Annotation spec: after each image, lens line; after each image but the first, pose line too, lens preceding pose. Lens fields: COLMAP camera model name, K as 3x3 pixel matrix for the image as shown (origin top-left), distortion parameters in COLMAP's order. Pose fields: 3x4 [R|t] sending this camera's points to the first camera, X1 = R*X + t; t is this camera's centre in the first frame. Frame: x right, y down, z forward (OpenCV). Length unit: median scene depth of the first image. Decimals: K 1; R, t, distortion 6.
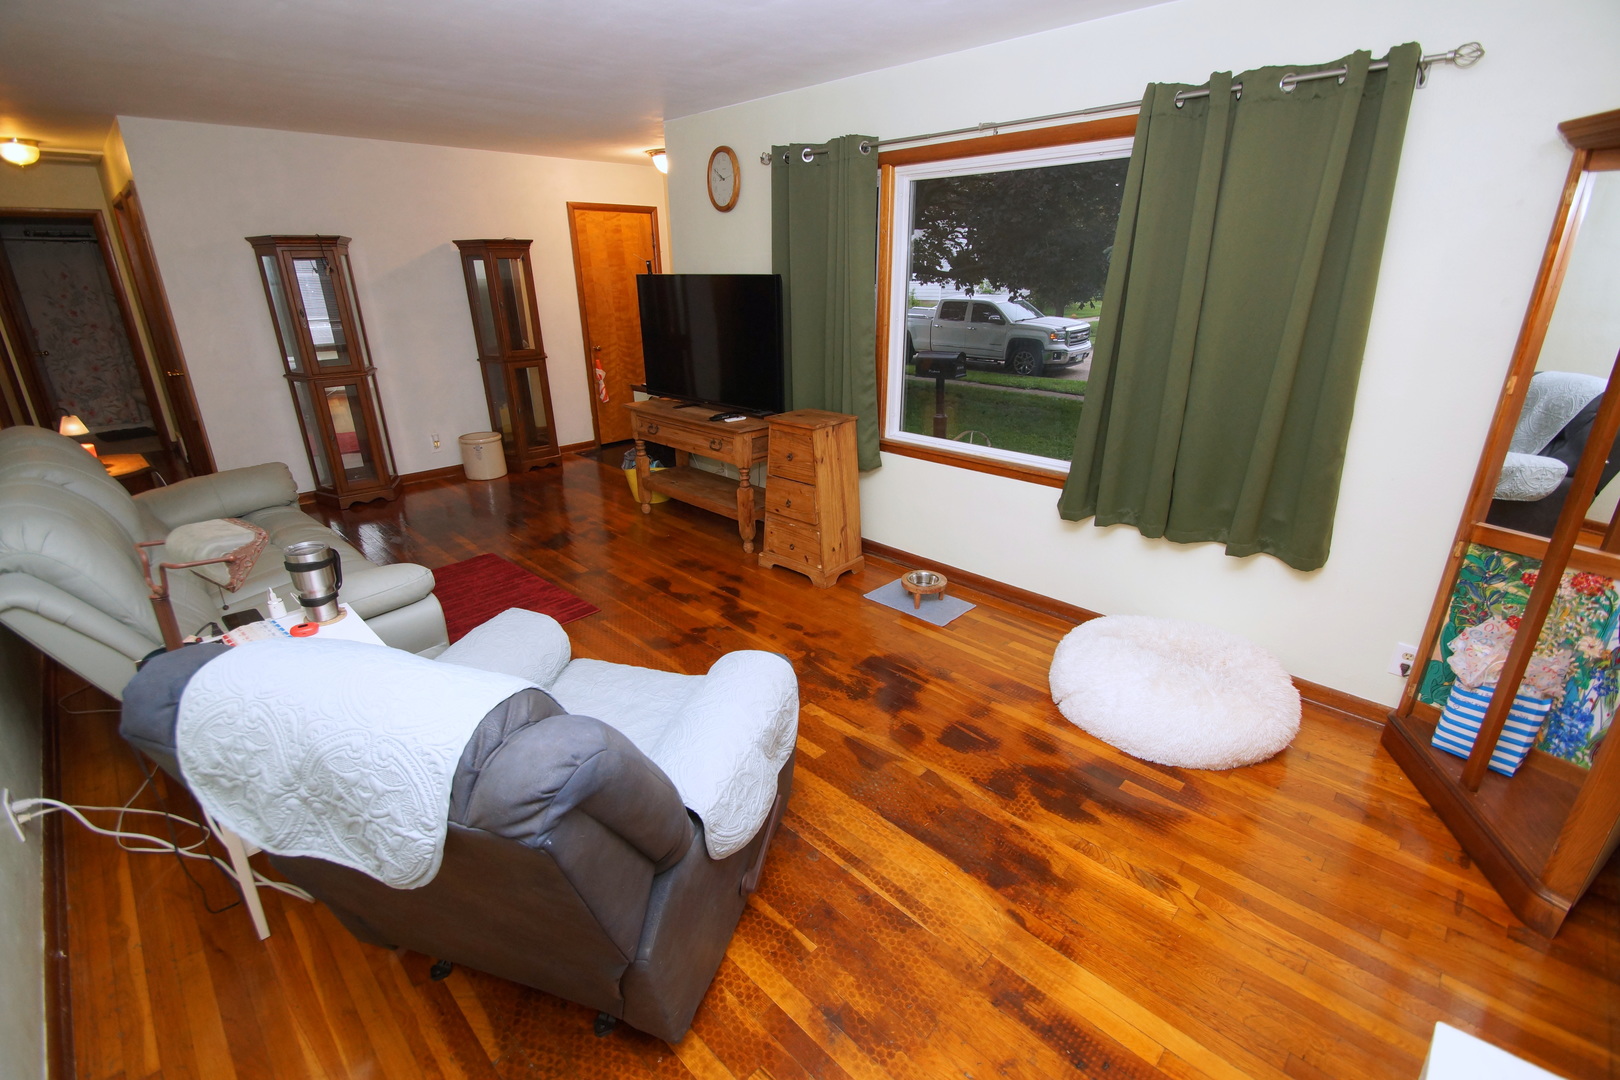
lens RADIAL K [[715.0, 0, 810.5], [0, 715.0, 537.4], [0, 0, 1]] dist [-0.003894, -0.001765]
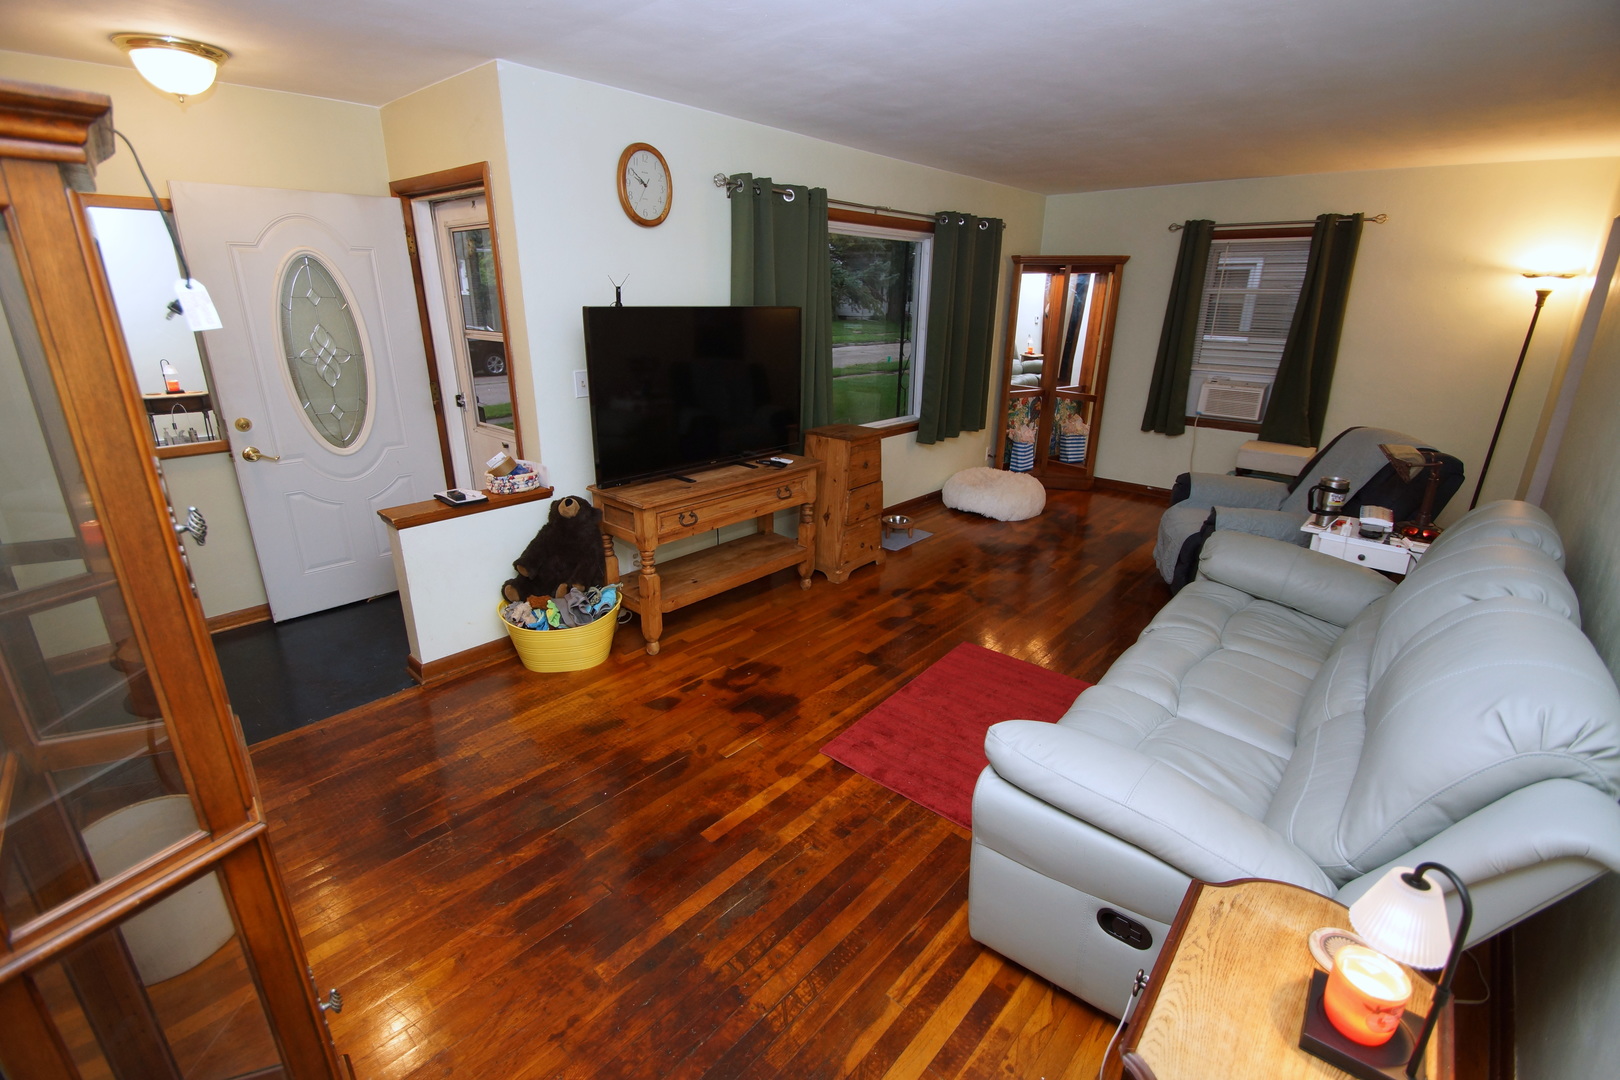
lens RADIAL K [[715.0, 0, 812.9], [0, 715.0, 538.8], [0, 0, 1]] dist [-0.003894, -0.001765]
pose [[-0.054876, -0.313942, 0.947855, -1.528275], [0.339382, 0.886904, 0.313403, -0.528455], [-0.939047, 0.338883, 0.057876, 1.415036]]
